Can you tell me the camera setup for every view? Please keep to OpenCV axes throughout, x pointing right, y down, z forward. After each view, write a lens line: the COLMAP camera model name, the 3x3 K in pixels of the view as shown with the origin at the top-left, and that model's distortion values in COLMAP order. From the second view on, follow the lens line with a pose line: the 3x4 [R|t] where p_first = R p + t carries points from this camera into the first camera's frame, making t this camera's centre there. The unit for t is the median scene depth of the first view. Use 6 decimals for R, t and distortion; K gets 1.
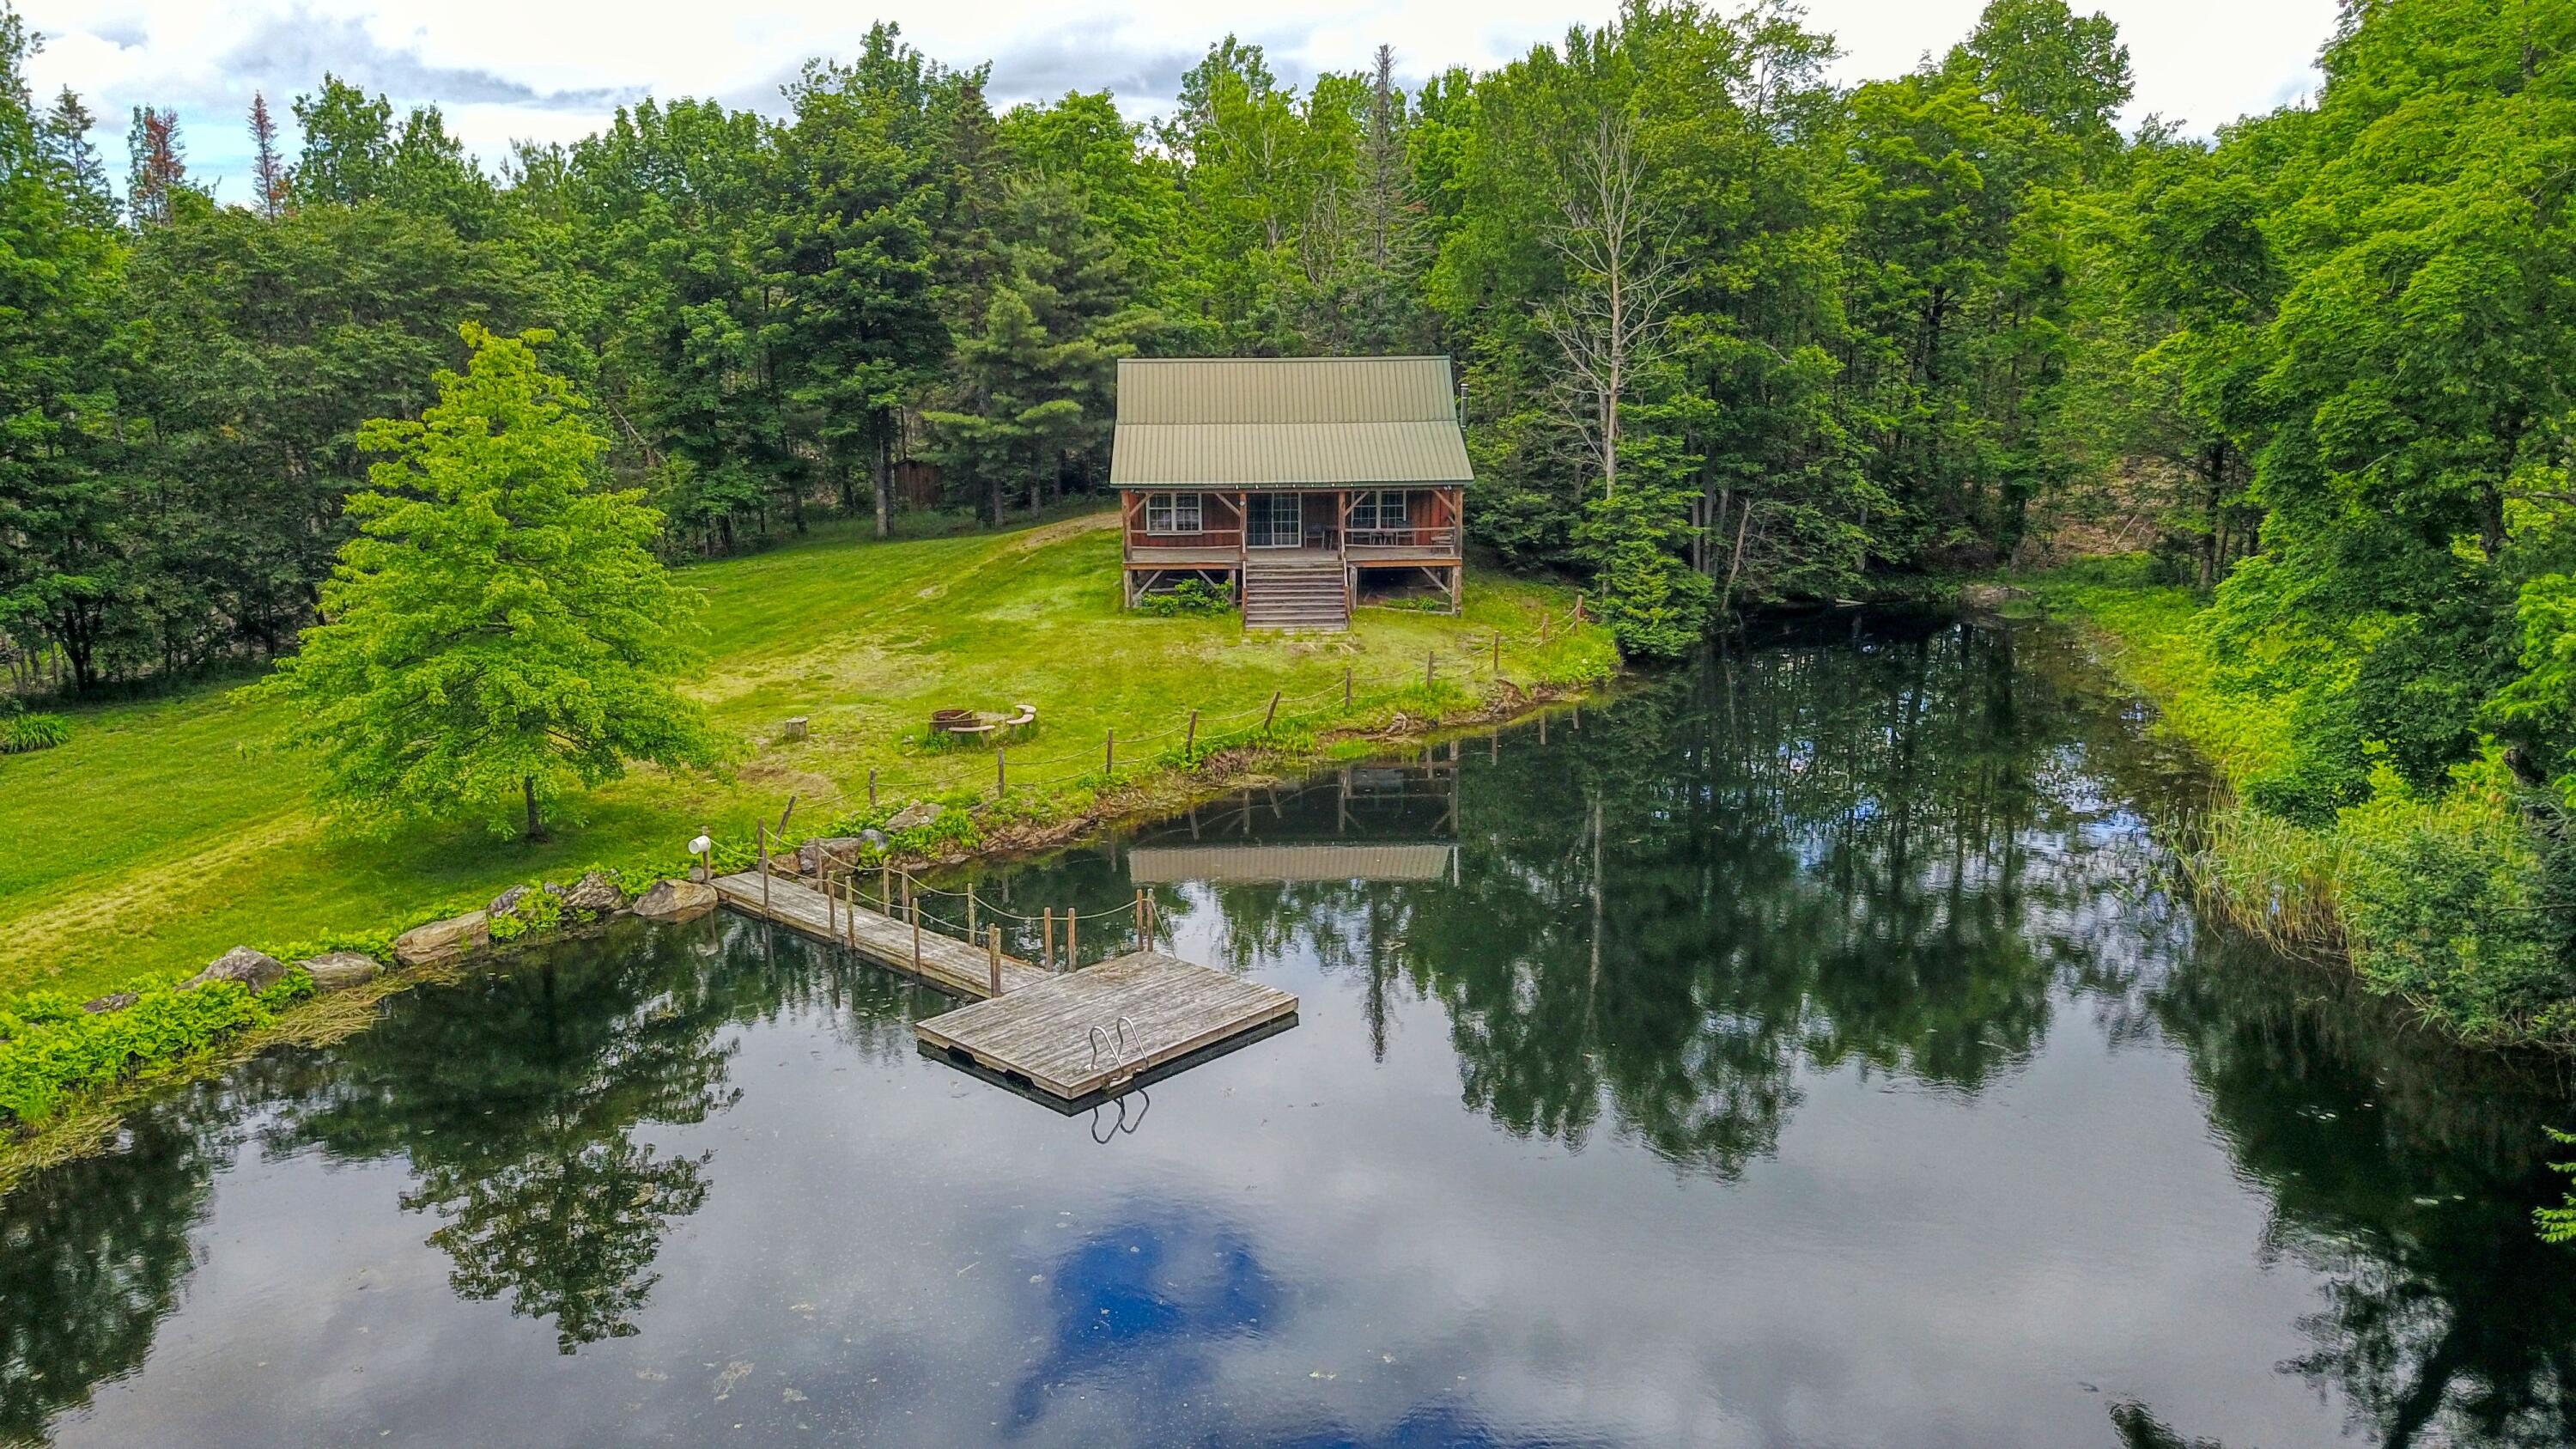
lens RADIAL K [[2041.1, 0, 1206.2], [0, 2041.1, 730.9], [0, 0, 1]] dist [-0.001349, -0.002317]
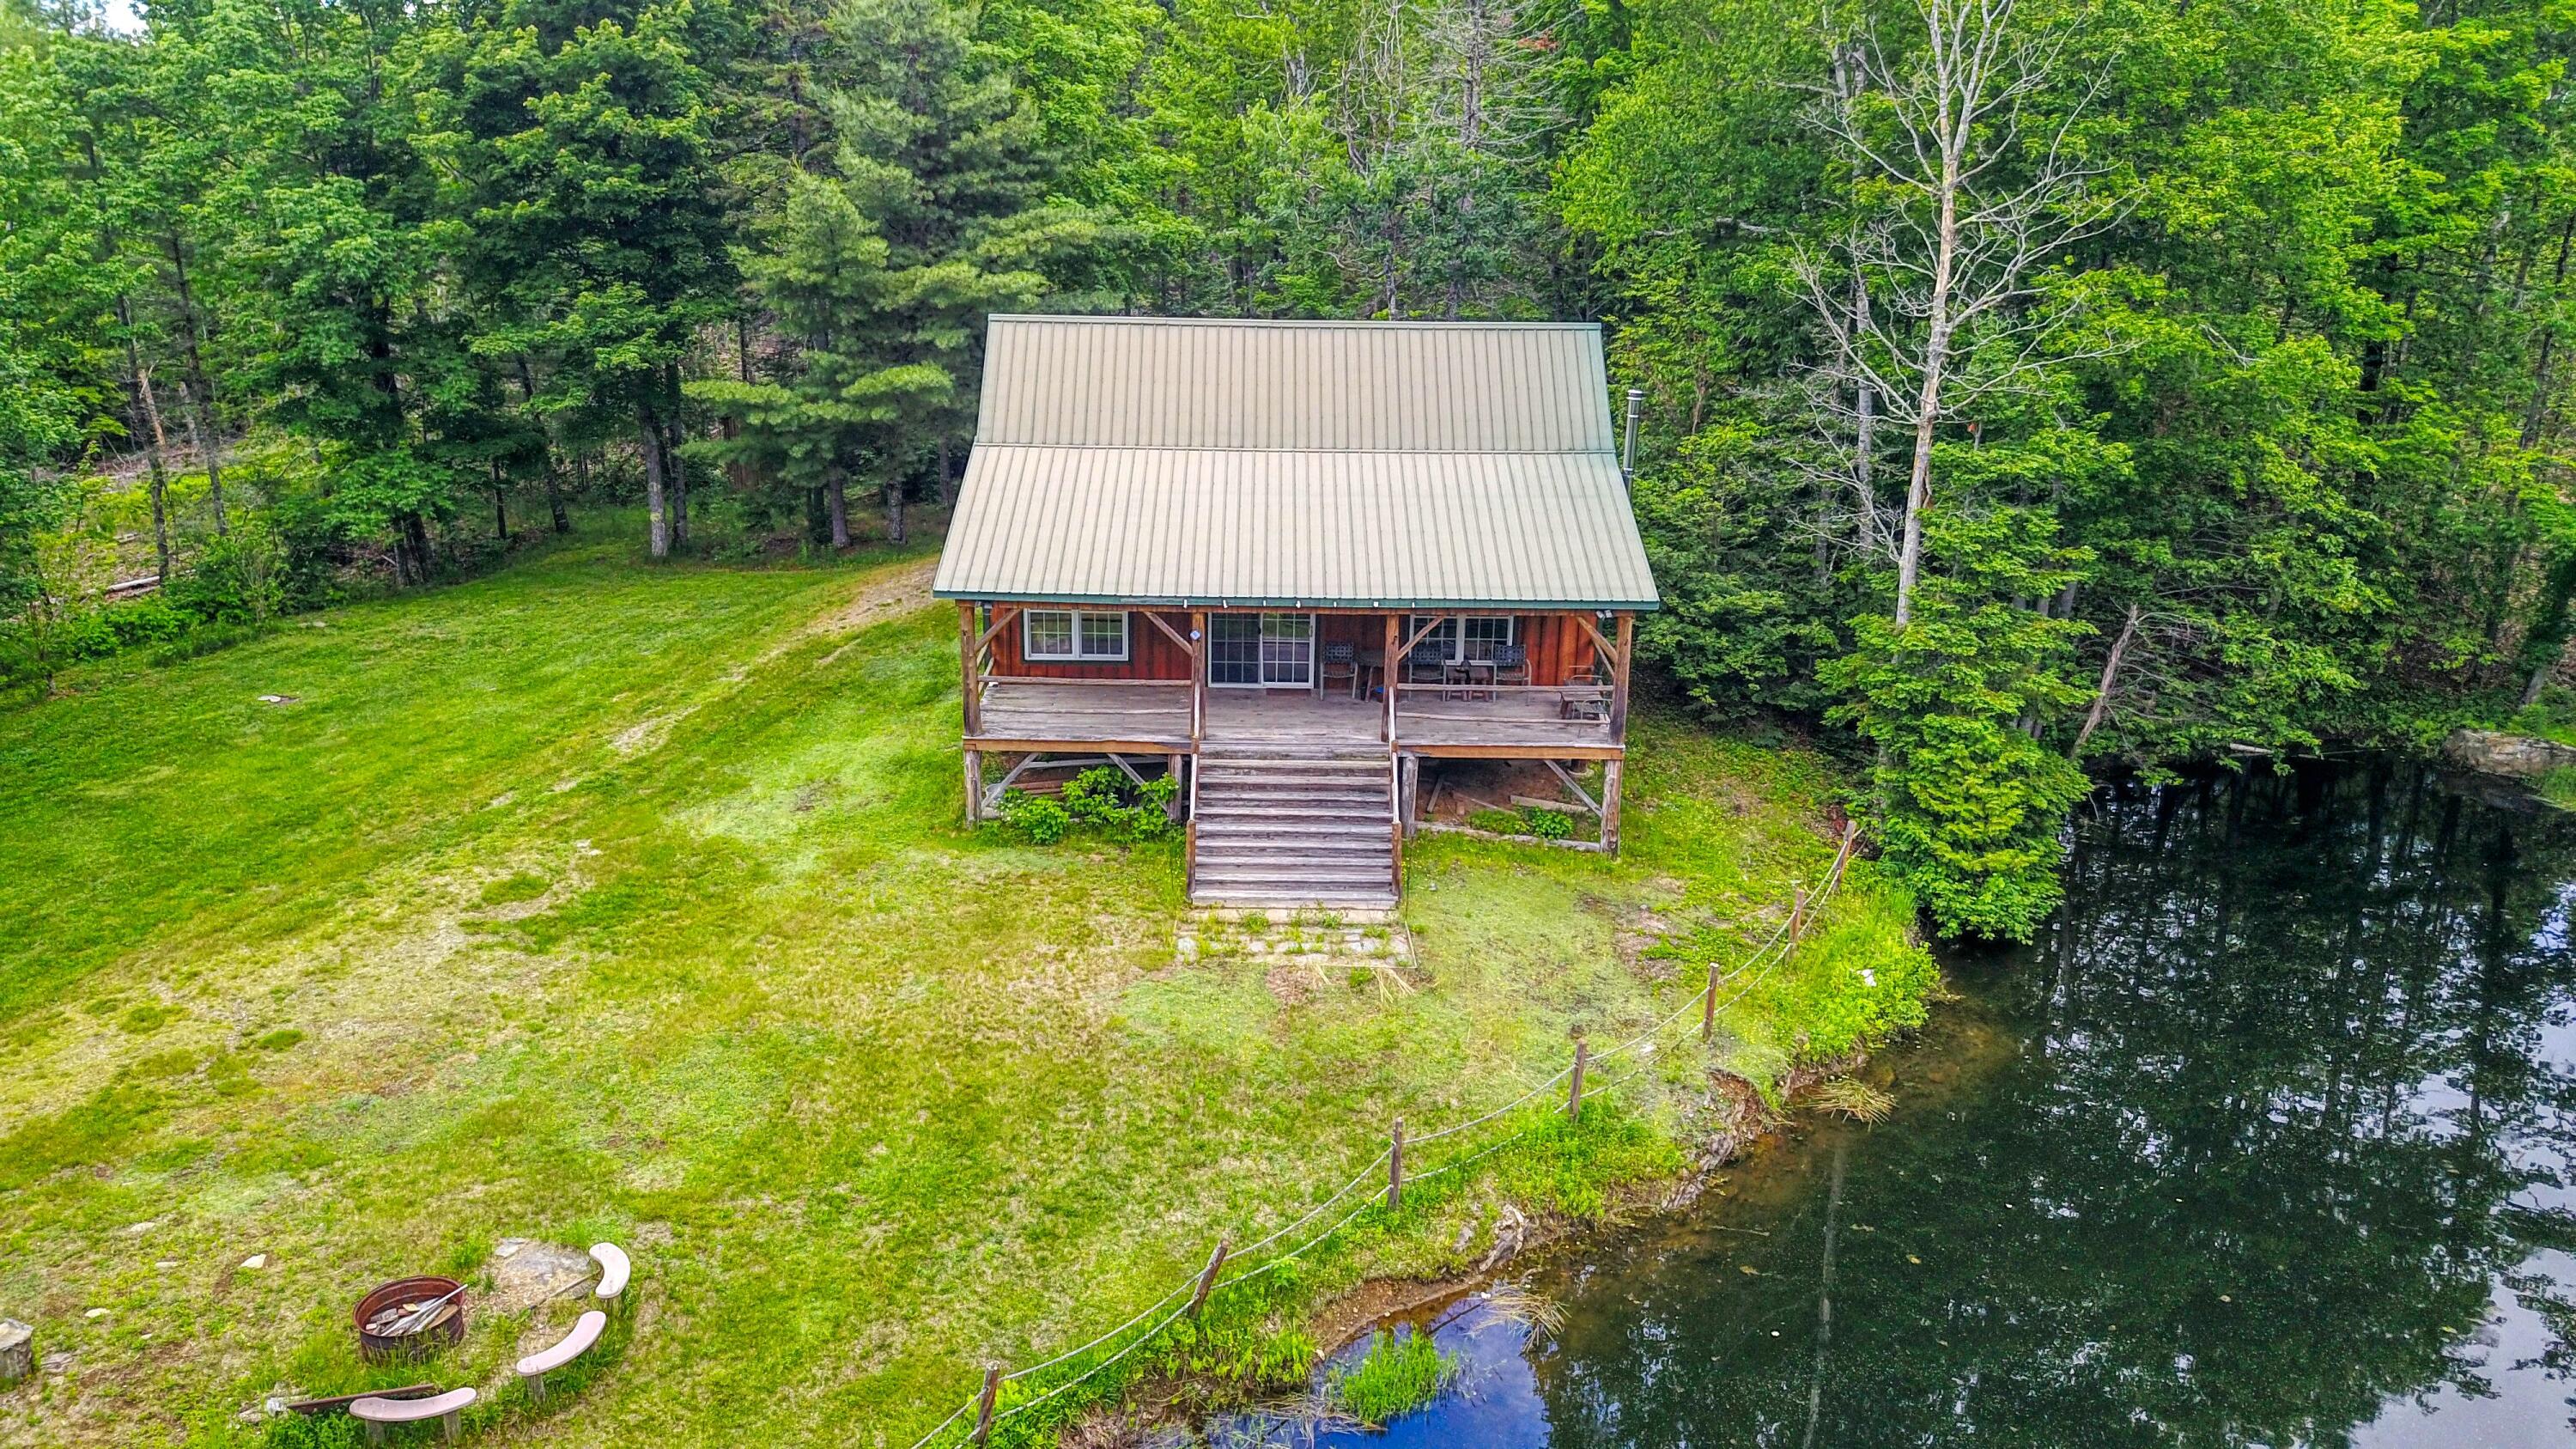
lens RADIAL K [[2120.2, 0, 1206.6], [0, 2120.2, 743.9], [0, 0, 1]] dist [-0.059513, 0.125640]
pose [[0.999497, 0.028108, -0.014681, 0.025172], [-0.026929, 0.996812, 0.075111, -0.108480], [0.016745, -0.074678, 0.997067, 0.417093]]
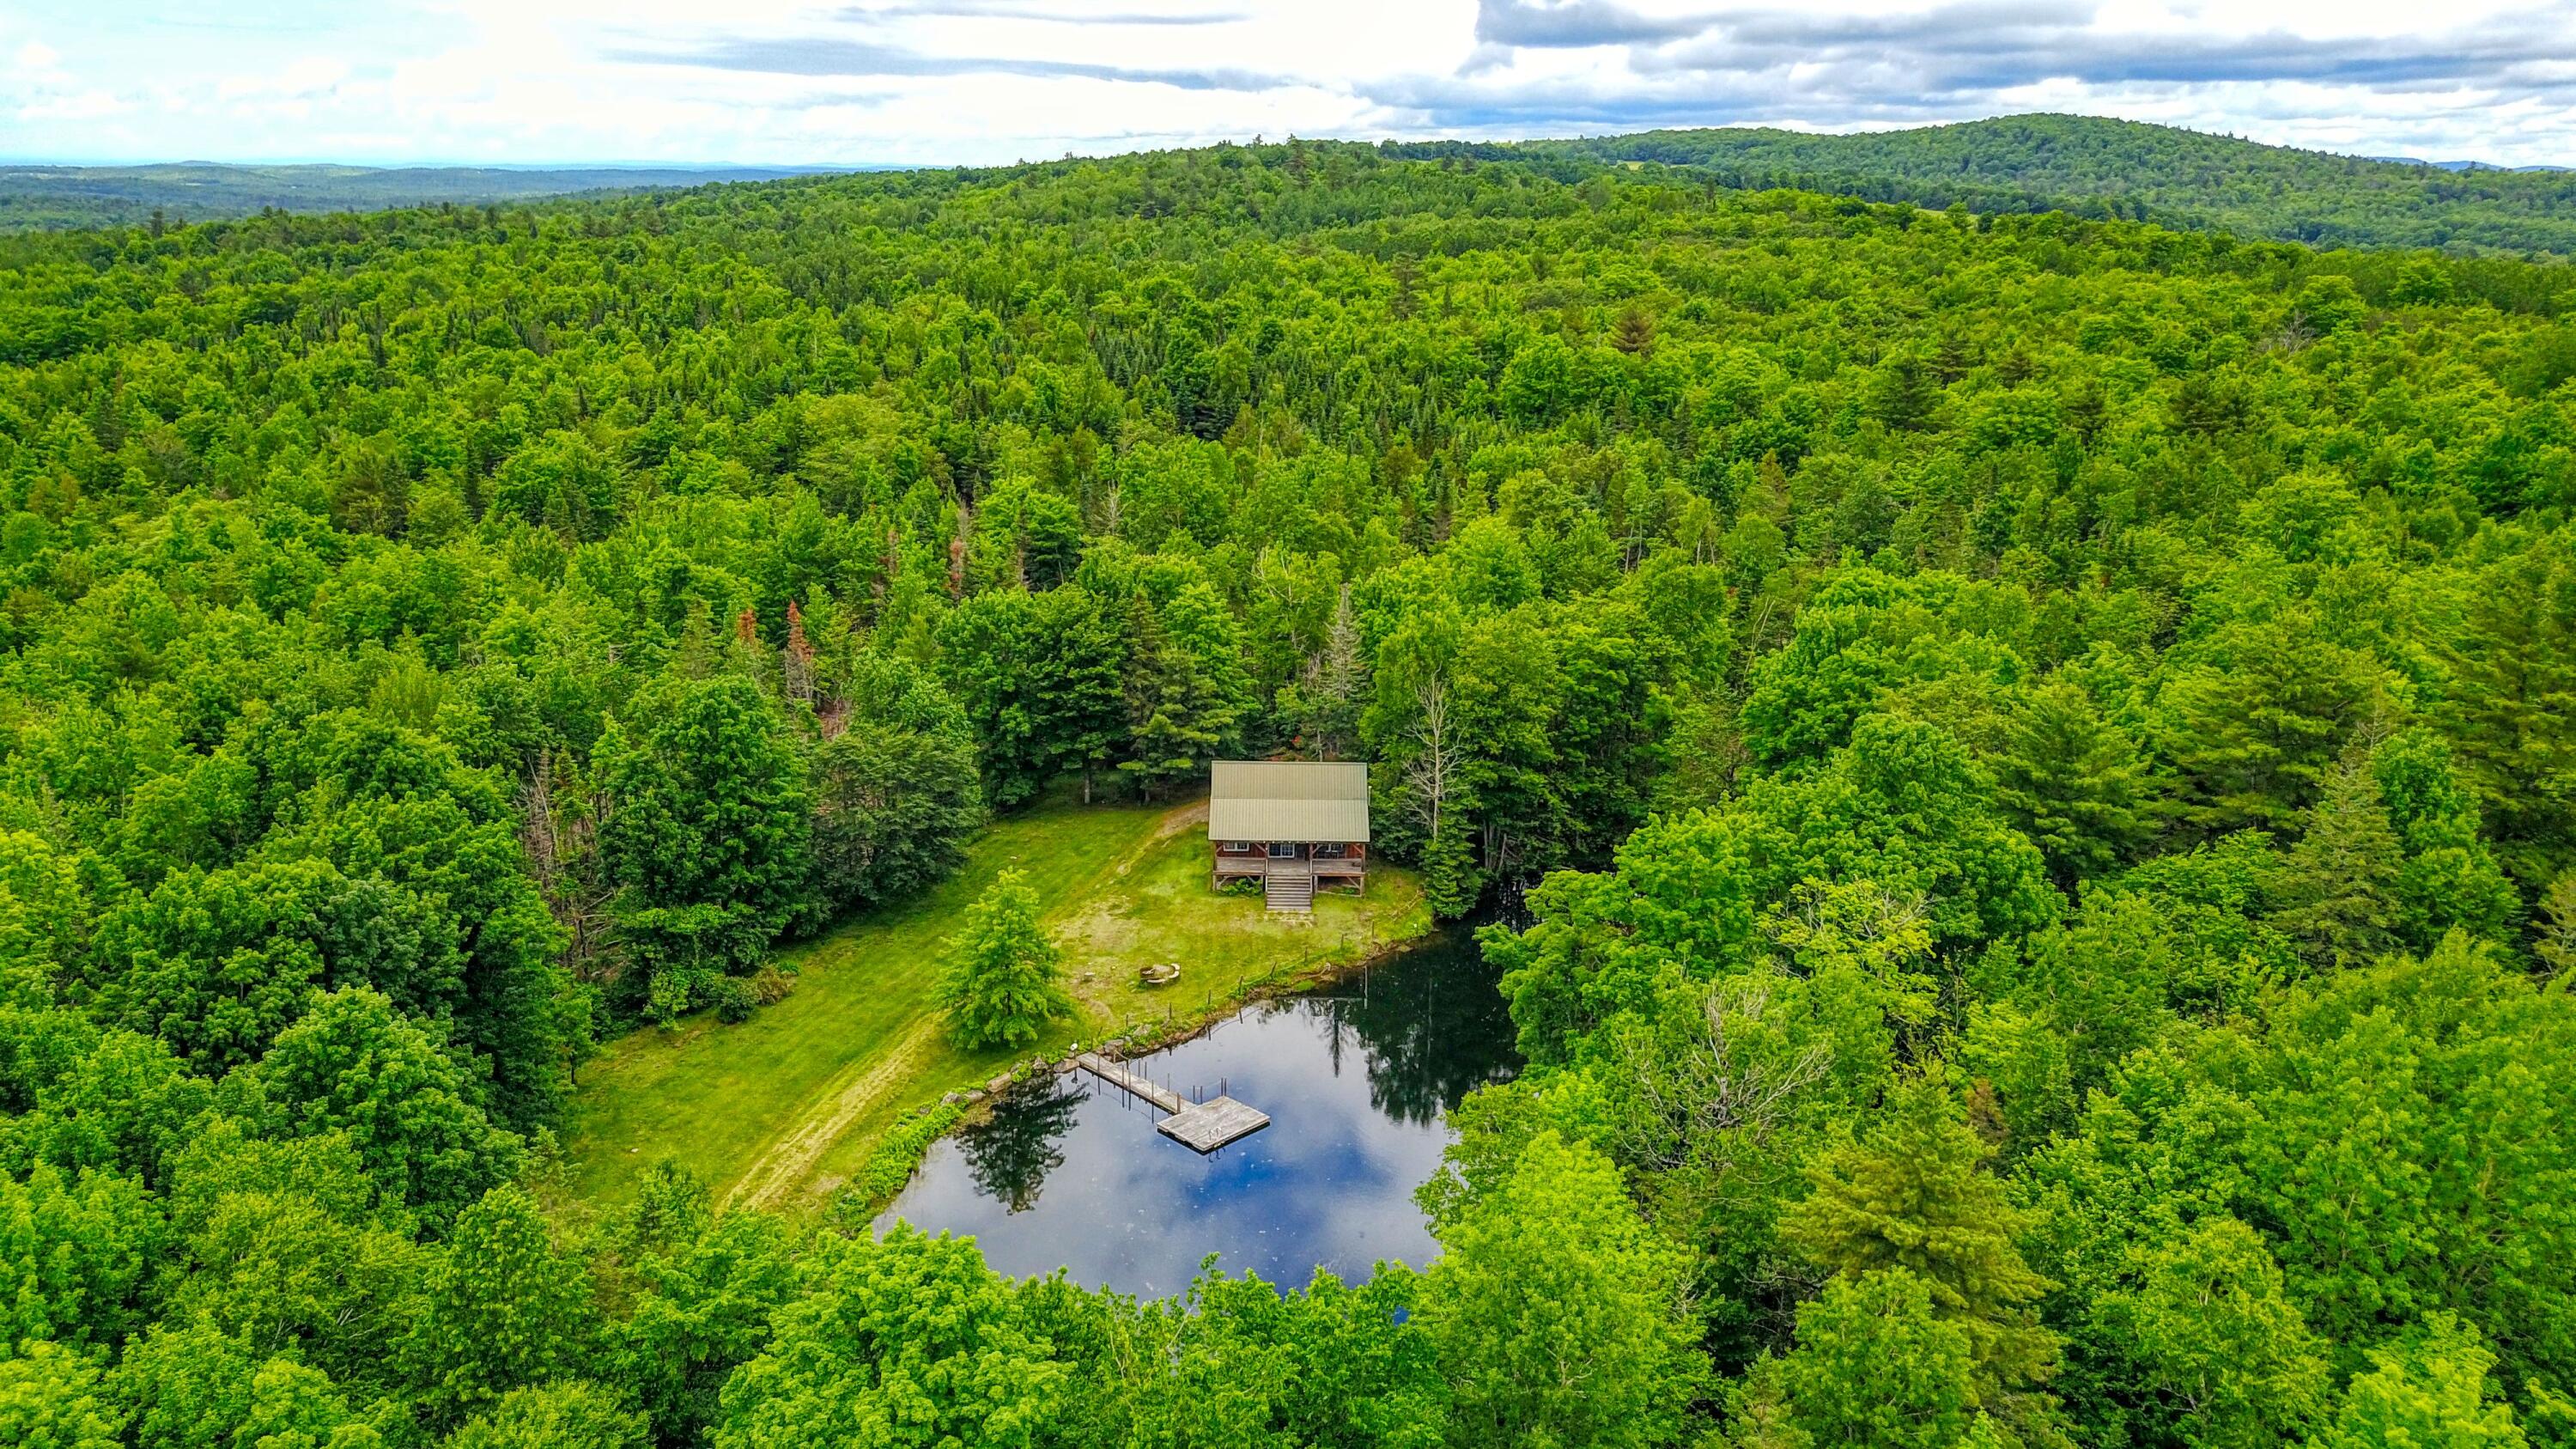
lens RADIAL K [[1837.1, 0, 1215.6], [0, 1837.1, 678.1], [0, 0, 1]] dist [-0.002125, -0.003733]
pose [[0.999405, 0.024664, -0.024112, 0.004542], [-0.024527, 0.999681, 0.005977, -0.272167], [0.024252, -0.005382, 0.999691, -0.901977]]
